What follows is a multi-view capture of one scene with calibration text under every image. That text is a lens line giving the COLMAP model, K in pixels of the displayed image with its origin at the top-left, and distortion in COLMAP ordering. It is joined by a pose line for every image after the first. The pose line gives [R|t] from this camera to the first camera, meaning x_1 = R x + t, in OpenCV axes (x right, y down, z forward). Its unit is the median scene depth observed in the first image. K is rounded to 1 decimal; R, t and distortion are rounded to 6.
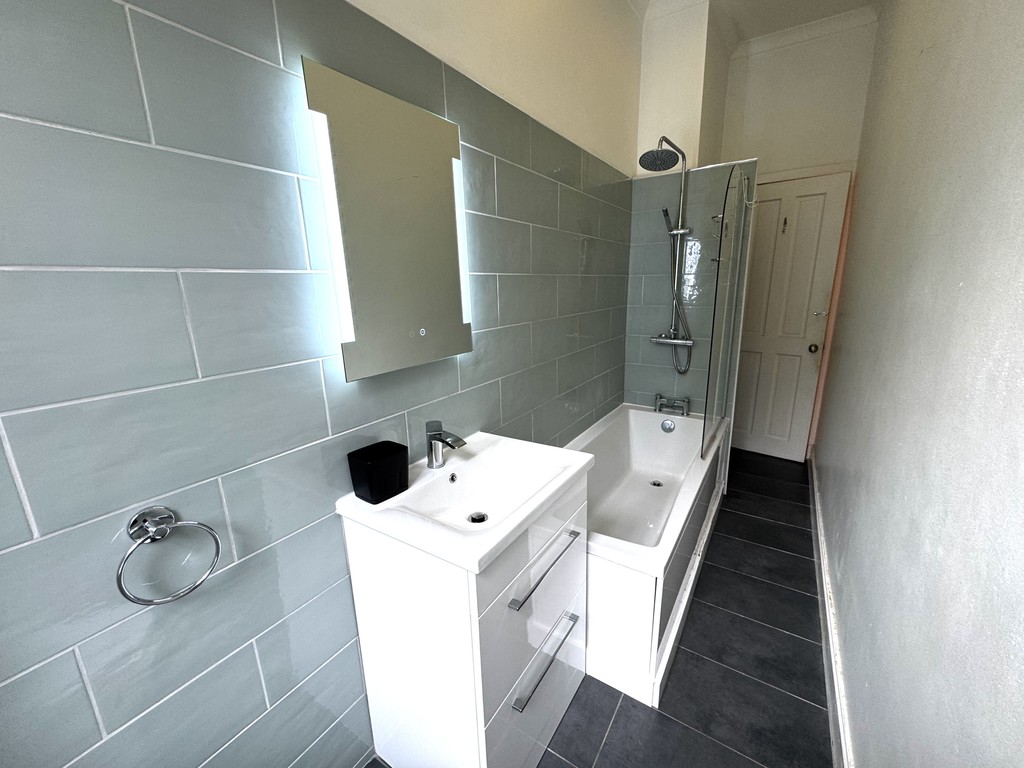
lens RADIAL K [[410.4, 0, 512.0], [0, 410.4, 384.0], [0, 0, 1]] dist [-0.001226, -0.000073]
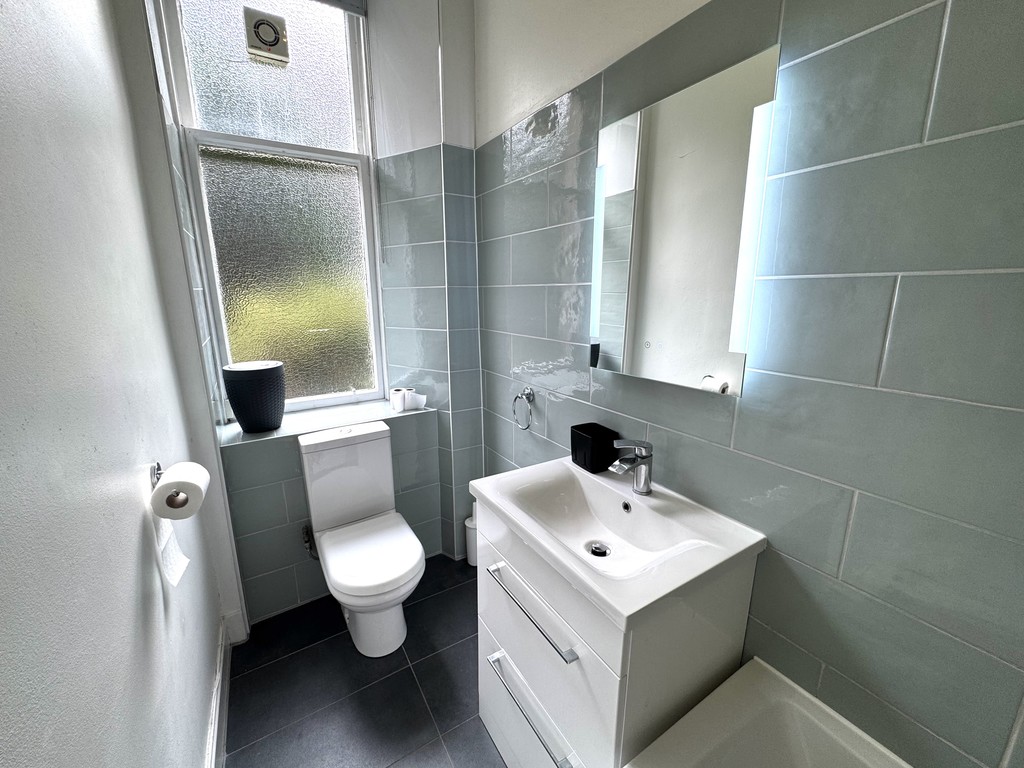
lens RADIAL K [[410.4, 0, 512.0], [0, 410.4, 384.0], [0, 0, 1]] dist [-0.001226, -0.000073]
pose [[-0.403387, 0.225009, -0.886933, 0.655273], [-0.207162, 0.921669, 0.328041, -0.248667], [0.891270, 0.316066, -0.325176, 0.924226]]
